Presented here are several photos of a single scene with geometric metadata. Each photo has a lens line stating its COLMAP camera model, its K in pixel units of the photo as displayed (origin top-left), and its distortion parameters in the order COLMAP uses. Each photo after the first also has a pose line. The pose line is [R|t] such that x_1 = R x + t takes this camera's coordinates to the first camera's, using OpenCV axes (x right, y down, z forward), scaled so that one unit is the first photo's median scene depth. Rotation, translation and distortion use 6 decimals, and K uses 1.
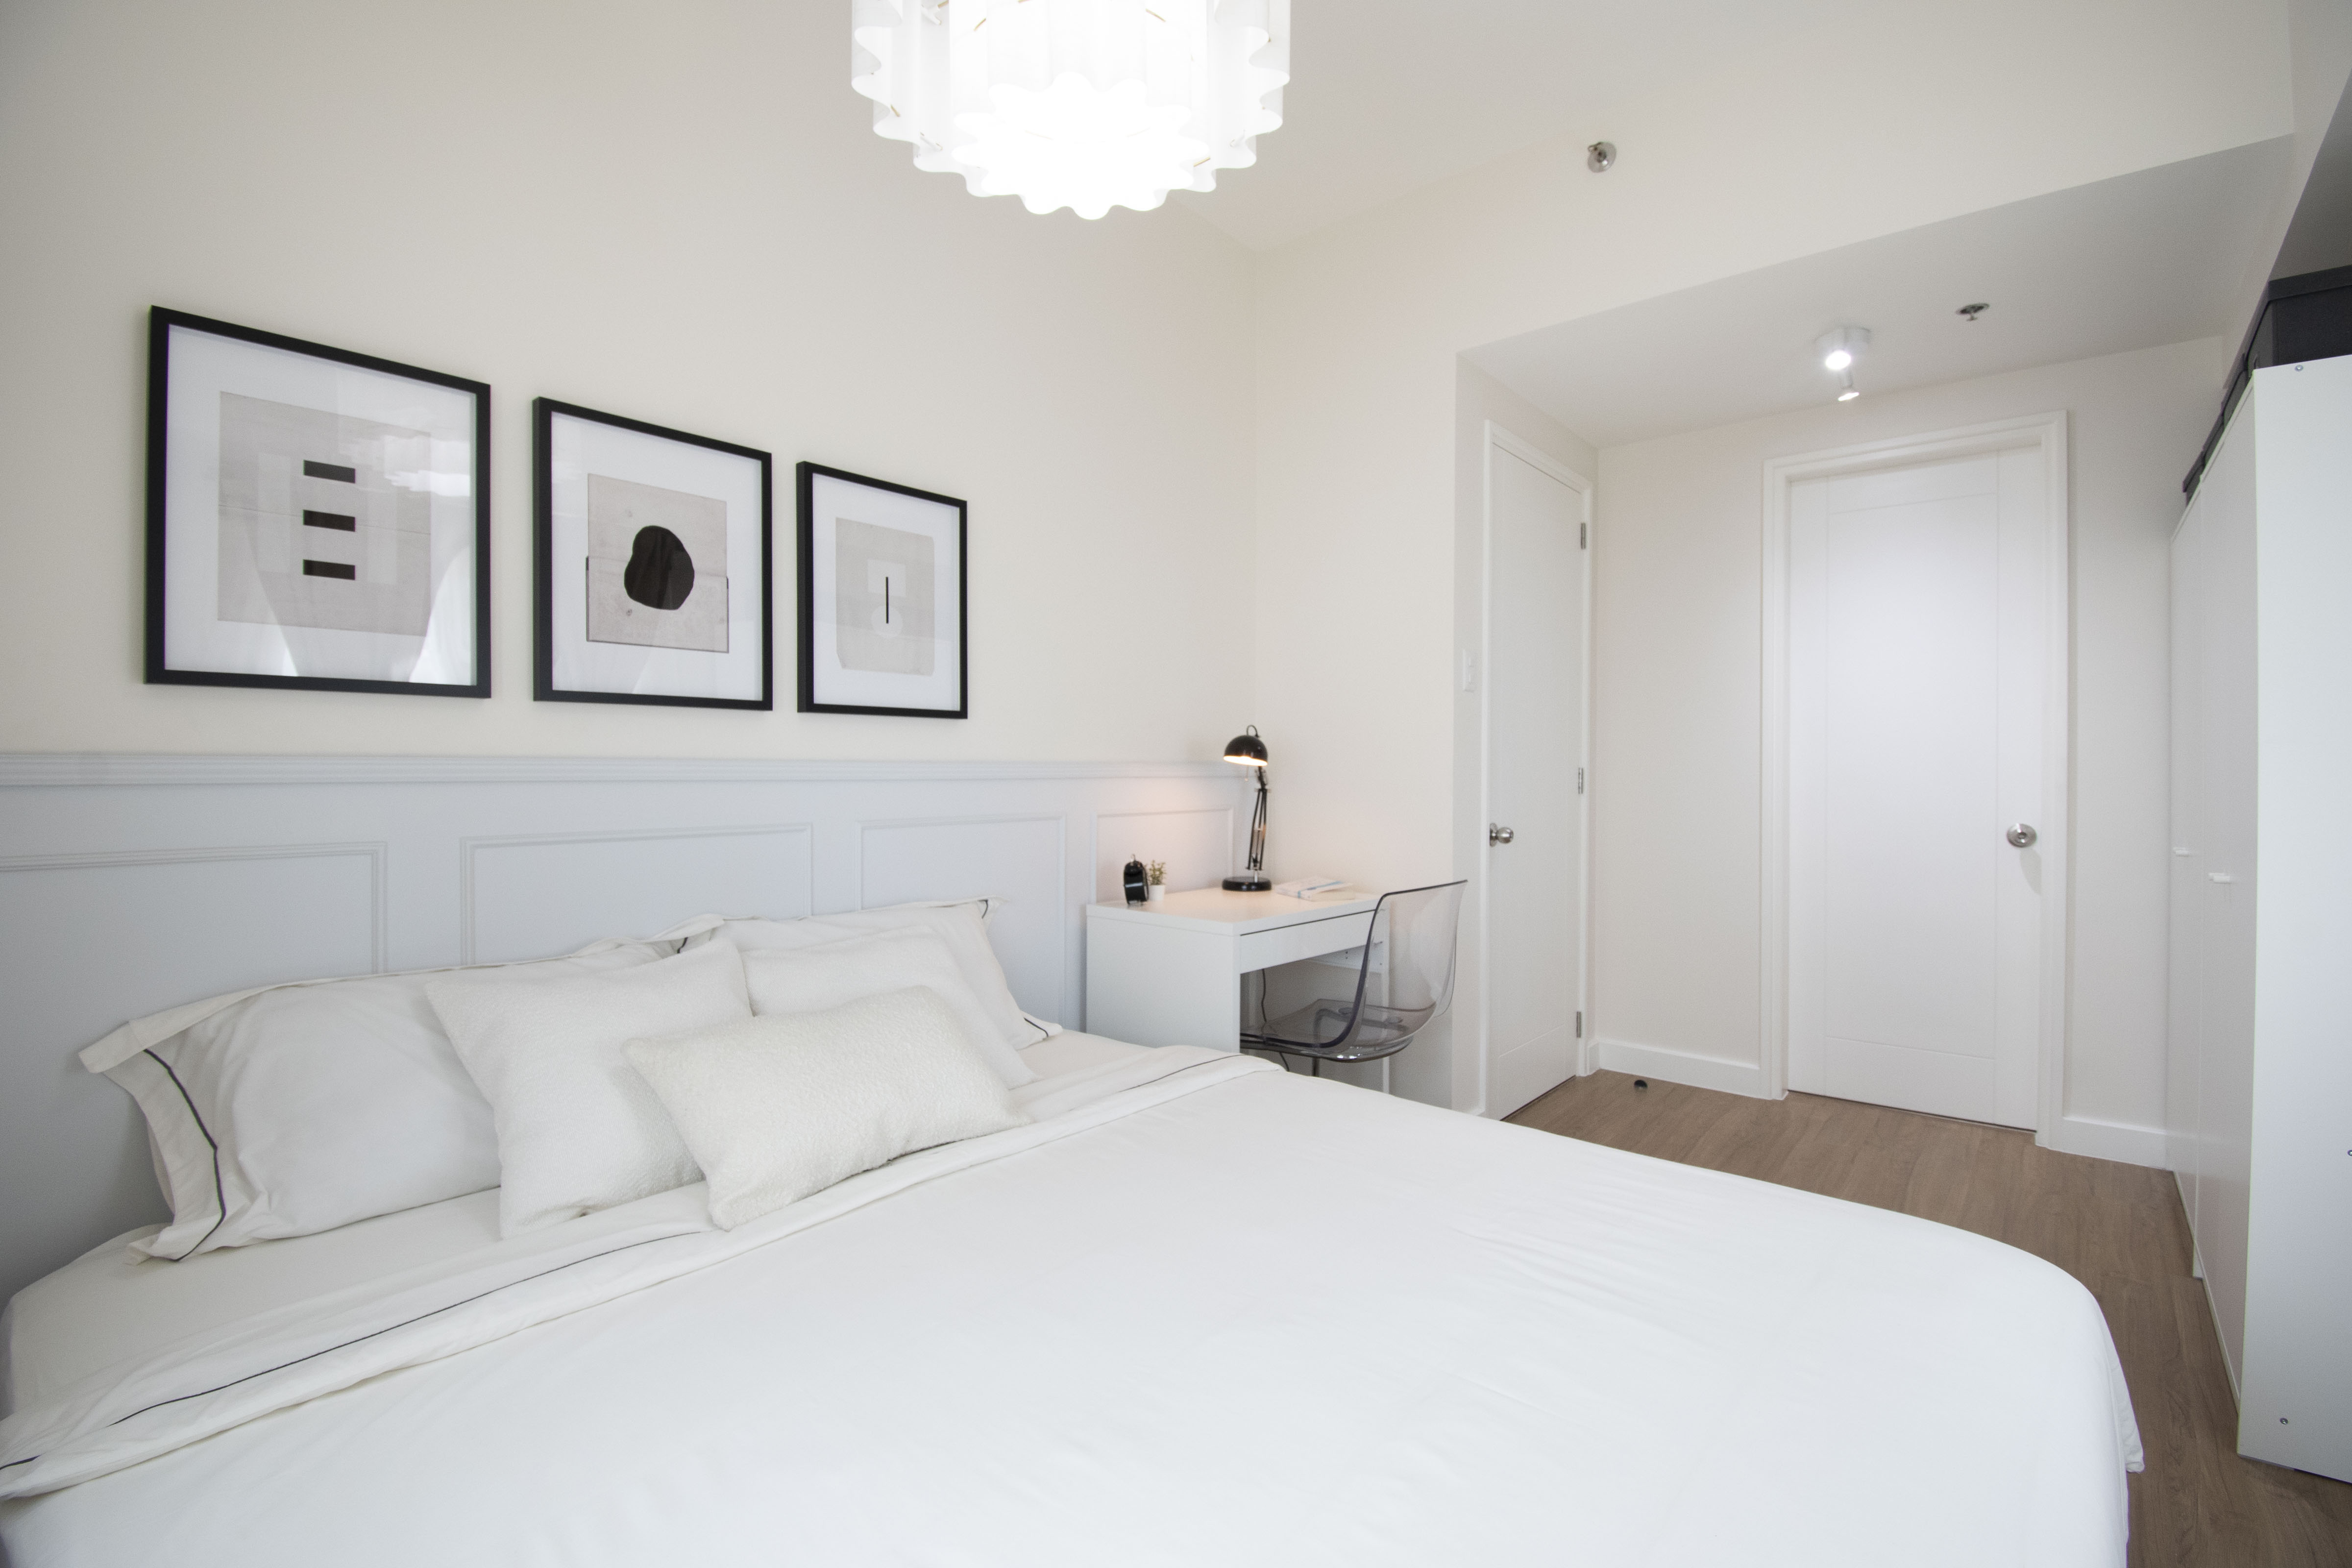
lens RADIAL K [[1049.1, 0, 1176.0], [0, 1049.1, 784.0], [0, 0, 1]] dist [-0.000466, -0.000208]
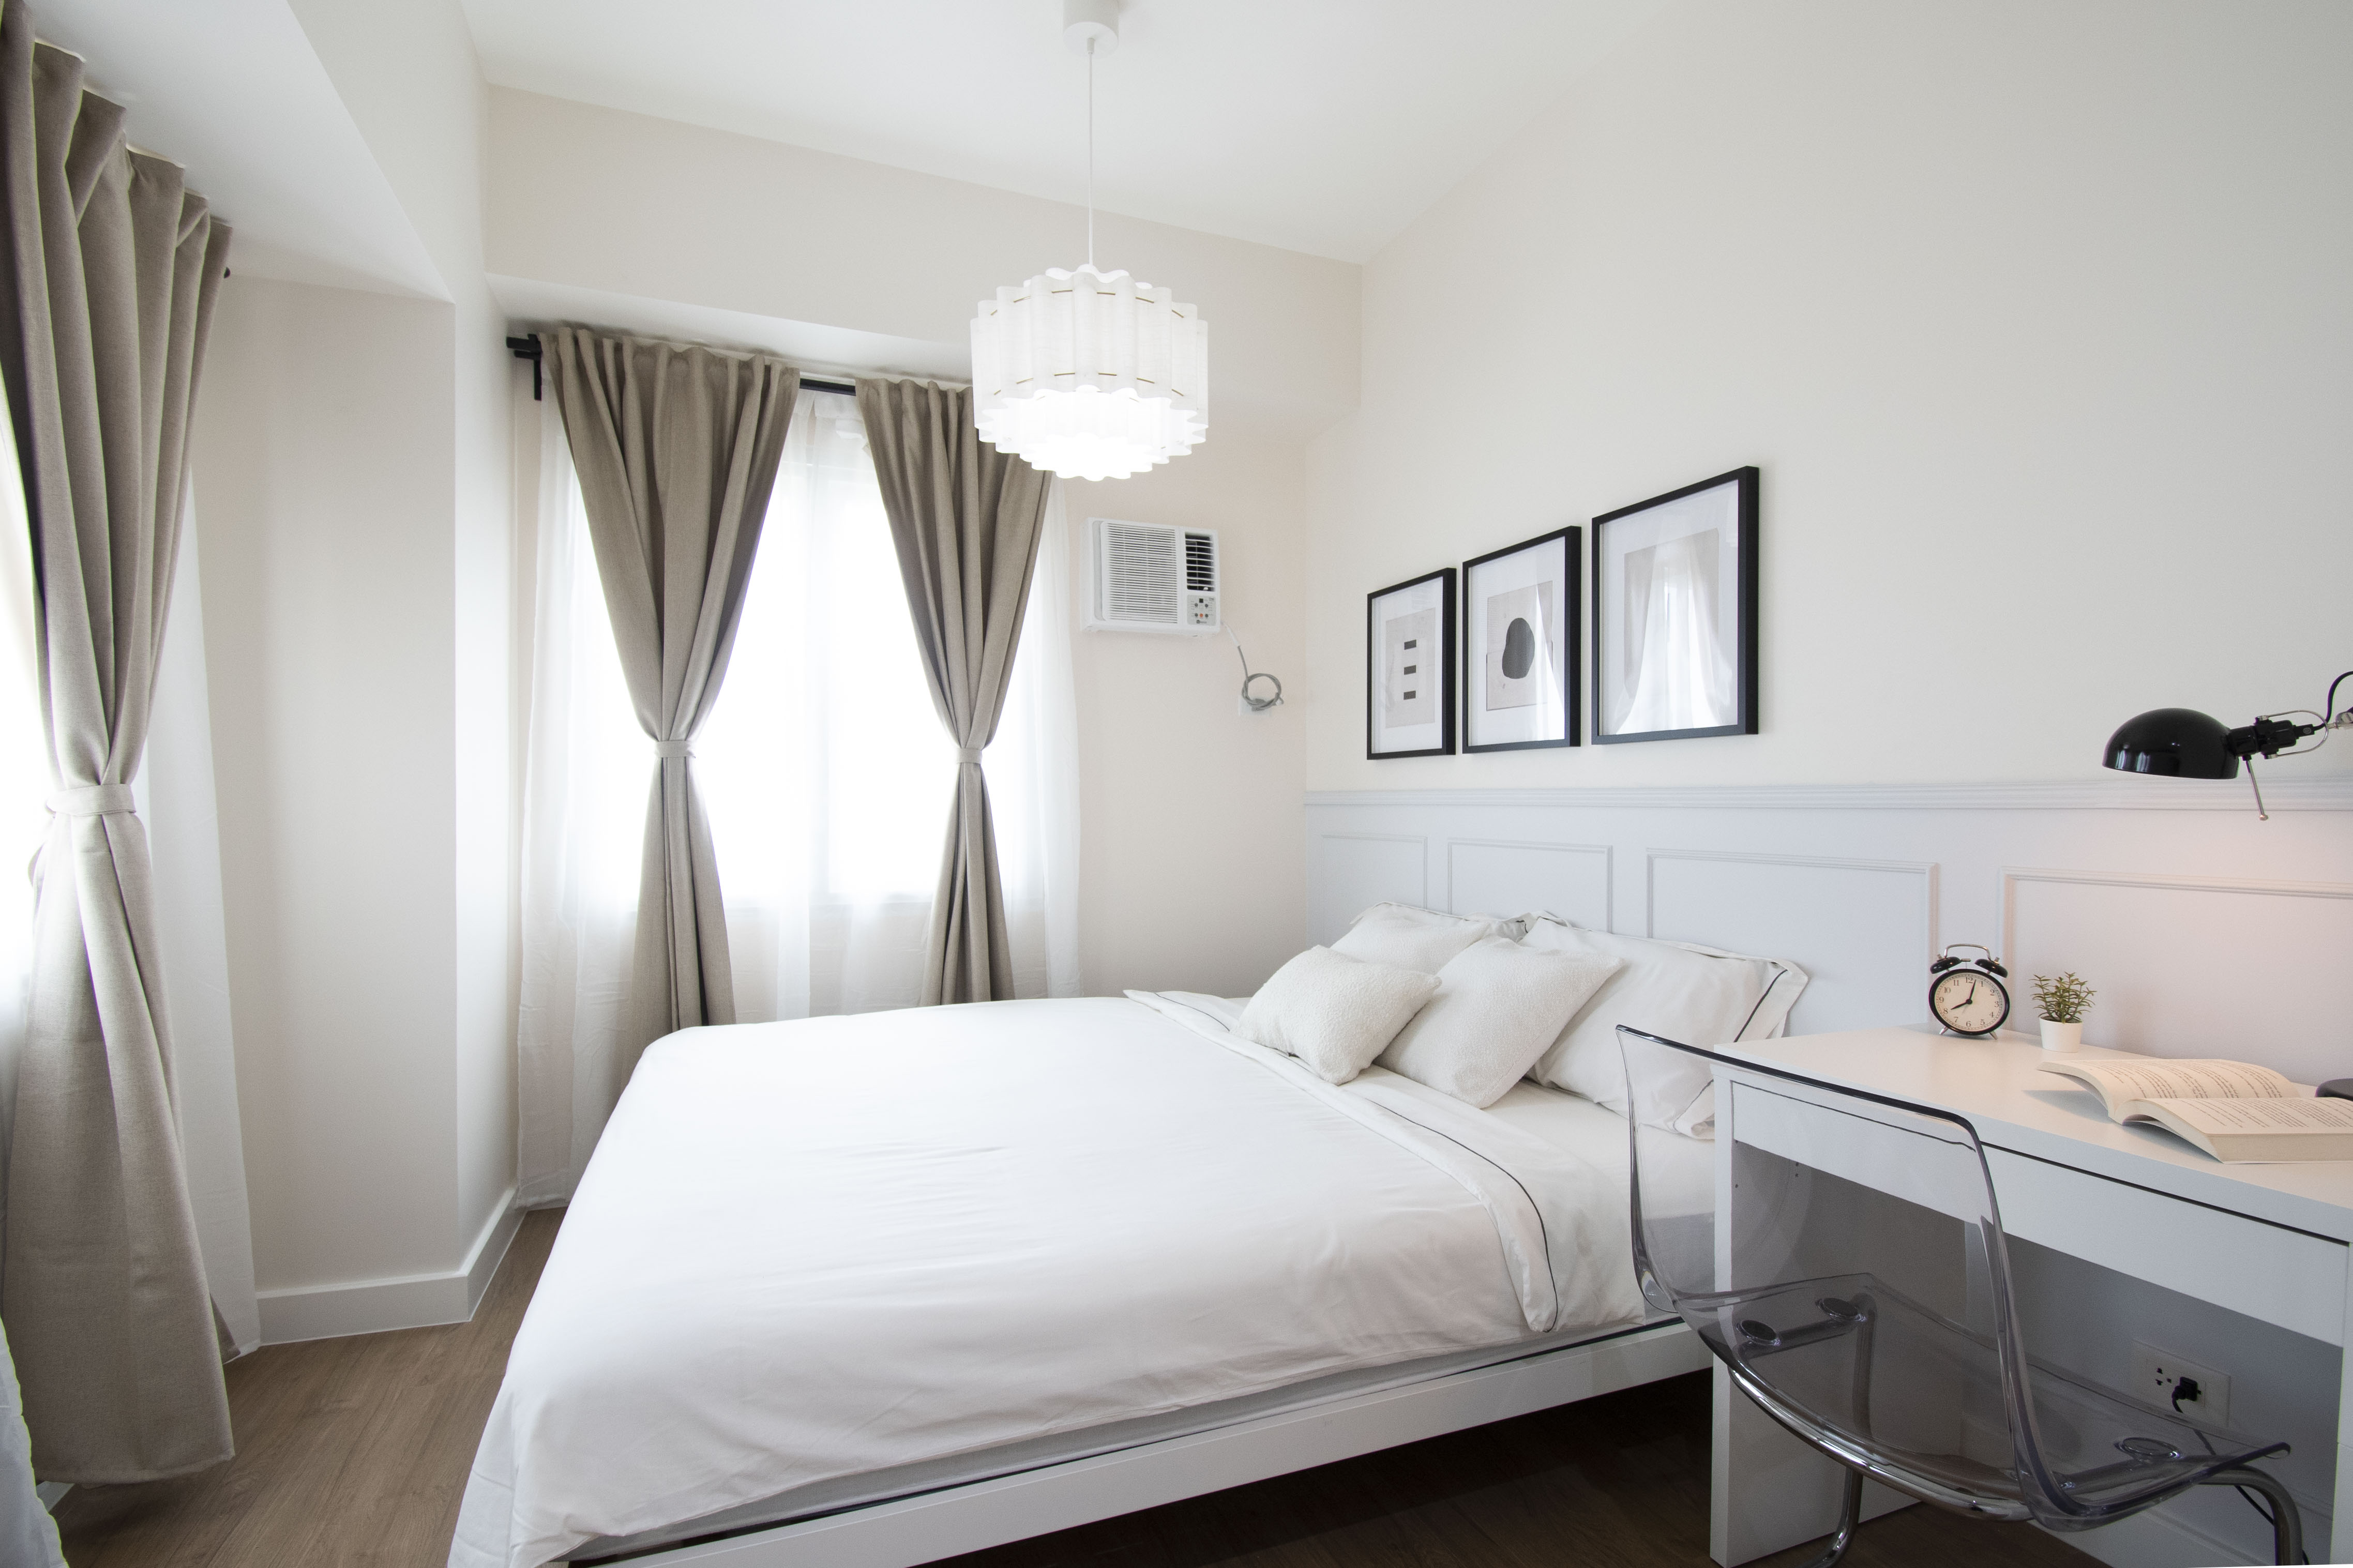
lens RADIAL K [[1049.3, 0, 1176.5], [0, 1049.3, 784.0], [0, 0, 1]] dist [-0.000466, -0.000208]
pose [[-0.460389, 0.000390, -0.887717, 1.089771], [0.001314, 0.999999, -0.000242, -0.035325], [0.887716, -0.001278, -0.460389, 1.448079]]
